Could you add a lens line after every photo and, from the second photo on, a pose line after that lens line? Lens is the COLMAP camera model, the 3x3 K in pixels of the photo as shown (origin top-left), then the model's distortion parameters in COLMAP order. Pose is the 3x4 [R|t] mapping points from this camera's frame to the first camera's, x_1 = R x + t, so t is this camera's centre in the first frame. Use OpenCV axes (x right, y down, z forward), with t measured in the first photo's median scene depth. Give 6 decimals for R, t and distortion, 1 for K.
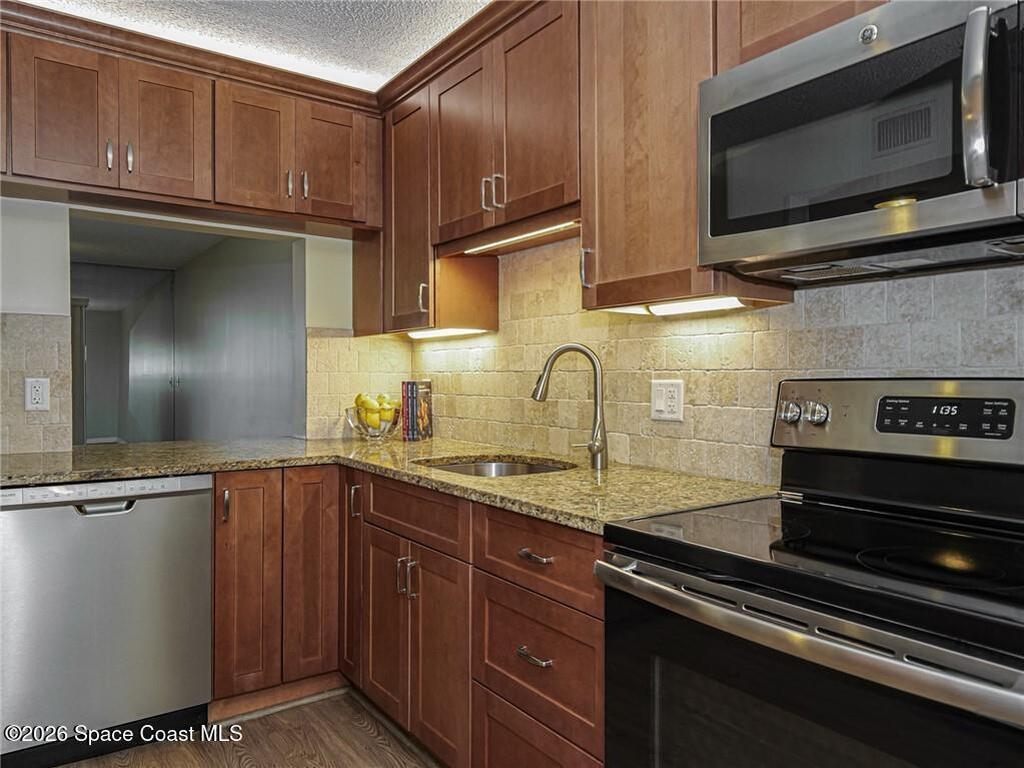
lens RADIAL K [[703.7, 0, 512.0], [0, 703.7, 384.0], [0, 0, 1]] dist [-0.004234, -0.001303]
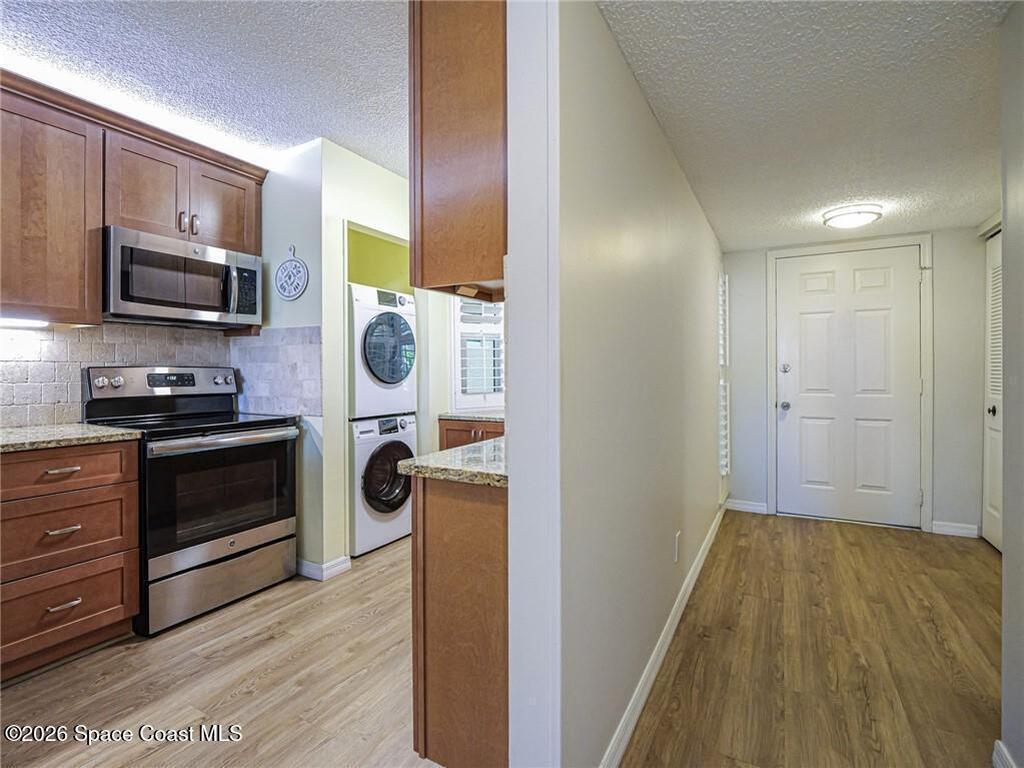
lens RADIAL K [[517.7, 0, 510.8], [0, 517.7, 365.0], [0, 0, 1]] dist [-0.005108, -0.000829]
pose [[-0.427748, 0.010065, 0.903842, -1.506688], [0.013705, 0.999895, -0.004649, 0.010863], [-0.903794, 0.010399, -0.427841, 0.541908]]
